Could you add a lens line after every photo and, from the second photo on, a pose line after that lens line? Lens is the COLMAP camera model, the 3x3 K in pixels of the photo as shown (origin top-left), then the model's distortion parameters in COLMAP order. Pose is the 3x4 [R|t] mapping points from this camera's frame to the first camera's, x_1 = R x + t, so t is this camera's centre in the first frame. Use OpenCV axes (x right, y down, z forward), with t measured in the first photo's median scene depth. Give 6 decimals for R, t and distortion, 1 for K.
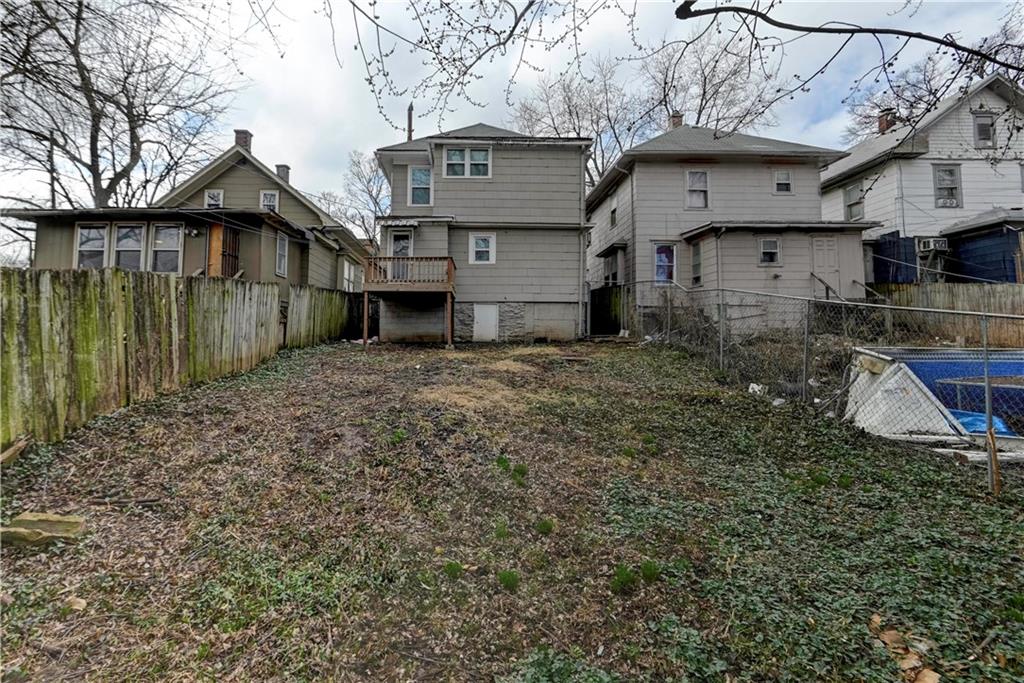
lens RADIAL K [[495.6, 0, 478.0], [0, 495.6, 312.0], [0, 0, 1]] dist [0.006142, -0.006137]
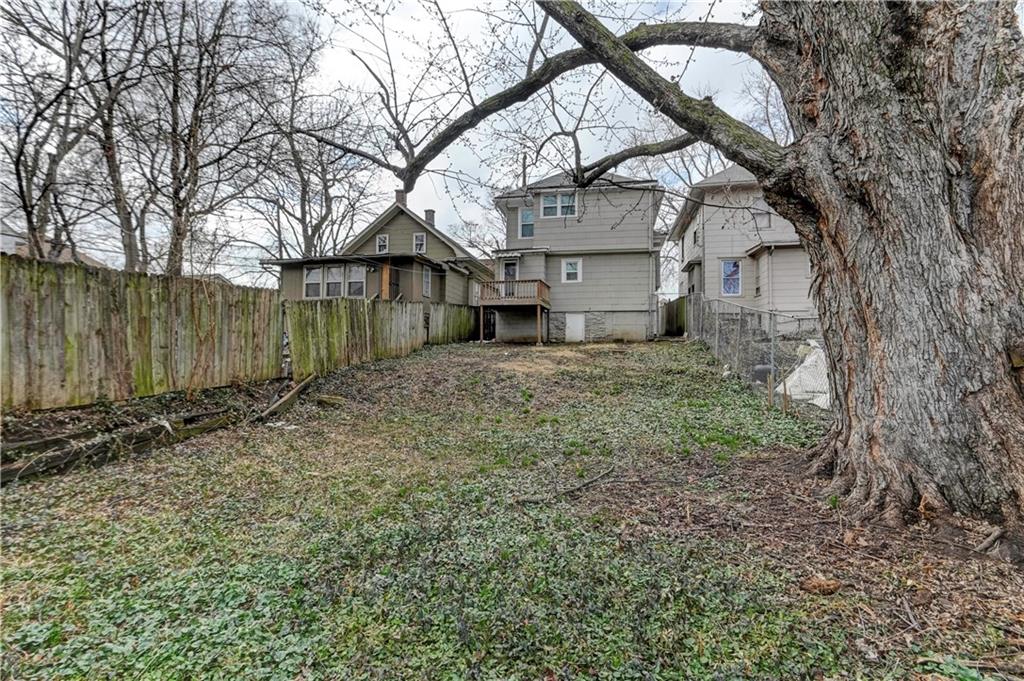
lens RADIAL K [[495.6, 0, 514.4], [0, 495.6, 341.0], [0, 0, 1]] dist [0.006142, -0.006137]
pose [[0.974276, -0.004645, -0.225312, 0.157301], [0.012407, 0.999377, 0.033047, 0.011616], [0.225018, -0.034992, 0.973726, -0.314413]]
